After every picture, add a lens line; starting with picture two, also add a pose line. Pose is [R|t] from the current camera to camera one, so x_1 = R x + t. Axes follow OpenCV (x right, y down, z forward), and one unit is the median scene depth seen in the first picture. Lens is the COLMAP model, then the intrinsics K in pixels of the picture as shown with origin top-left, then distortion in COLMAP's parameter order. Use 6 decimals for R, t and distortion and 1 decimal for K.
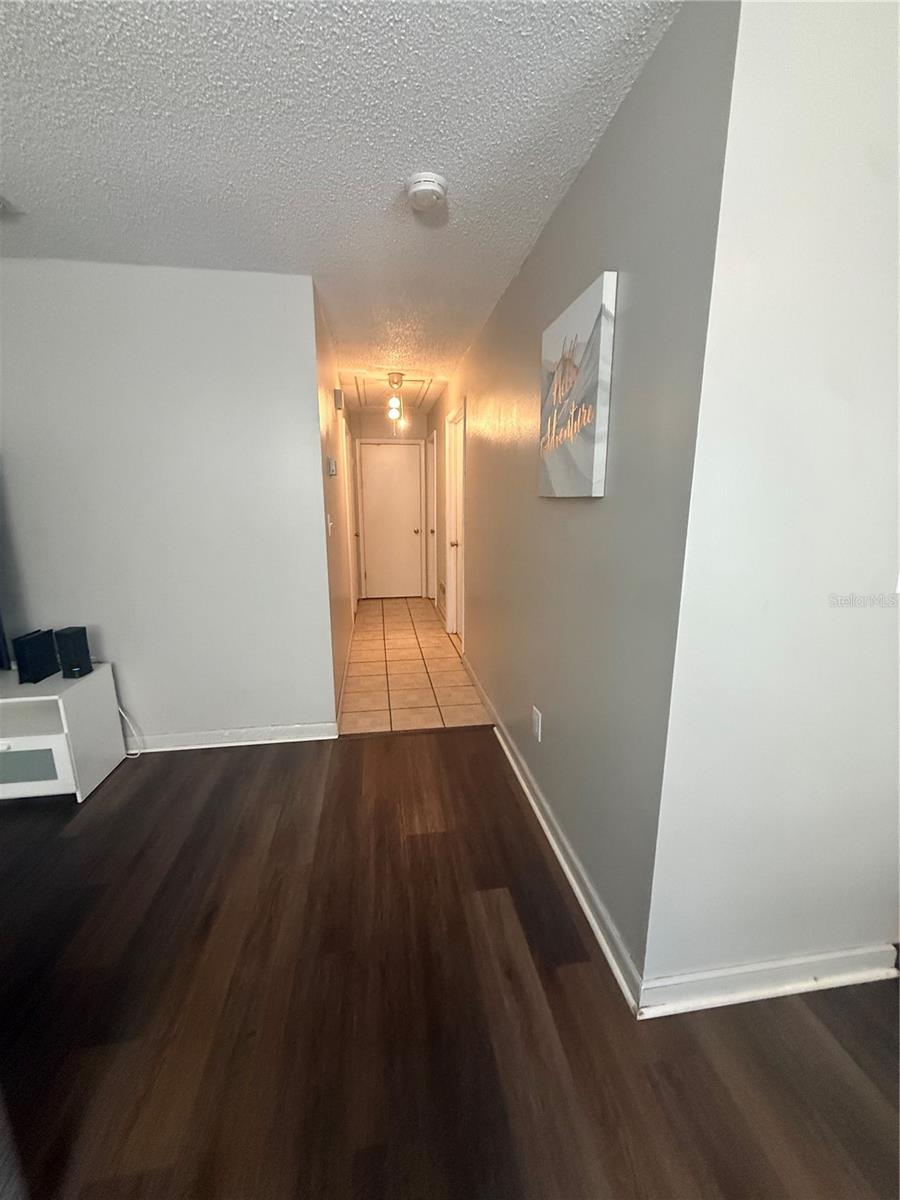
lens RADIAL K [[476.0, 0, 450.3], [0, 476.0, 595.1], [0, 0, 1]] dist [0.001068, -0.000183]
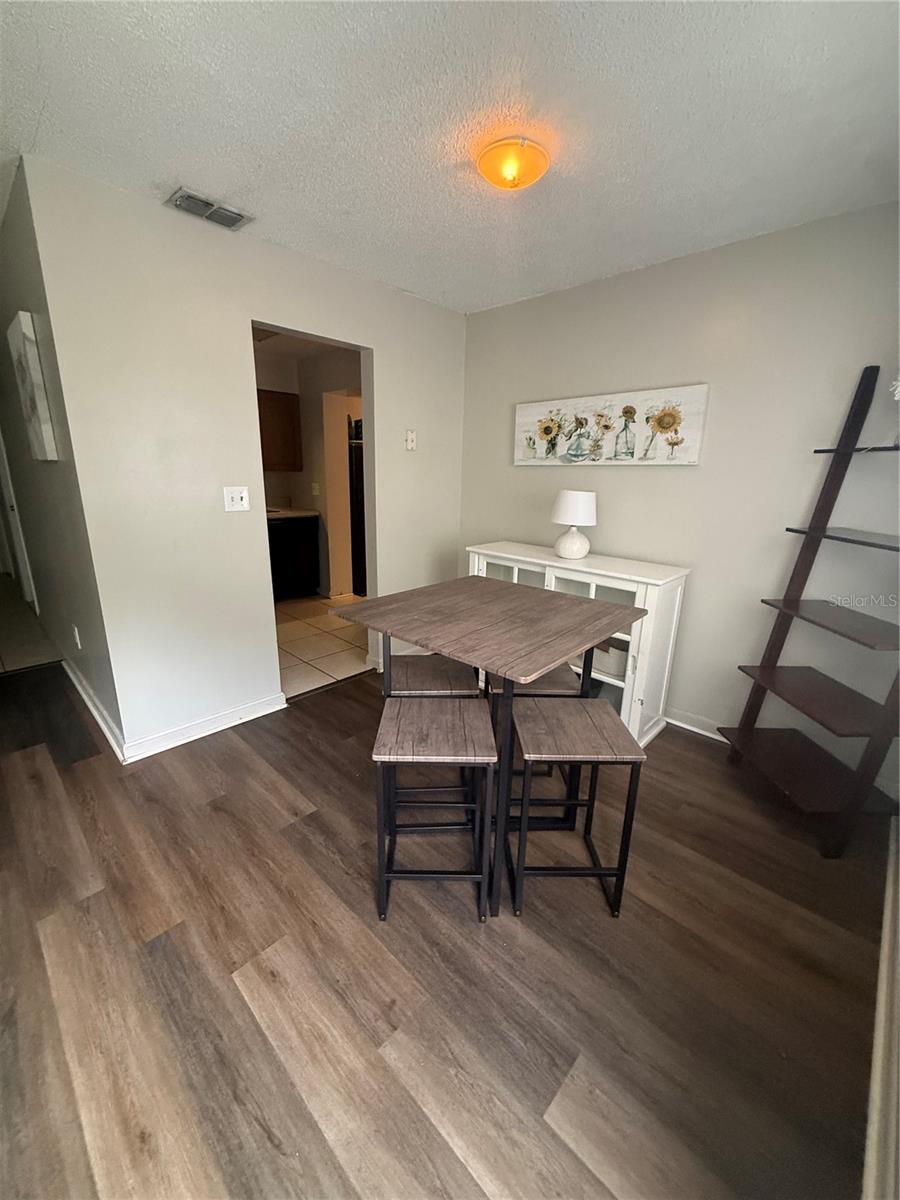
lens RADIAL K [[476.0, 0, 442.9], [0, 476.0, 594.0], [0, 0, 1]] dist [0.001068, -0.000183]
pose [[0.799517, -0.143378, 0.583280, 0.362871], [0.116971, 0.989666, 0.082938, 0.244153], [-0.589144, 0.001916, 0.808026, -0.989126]]
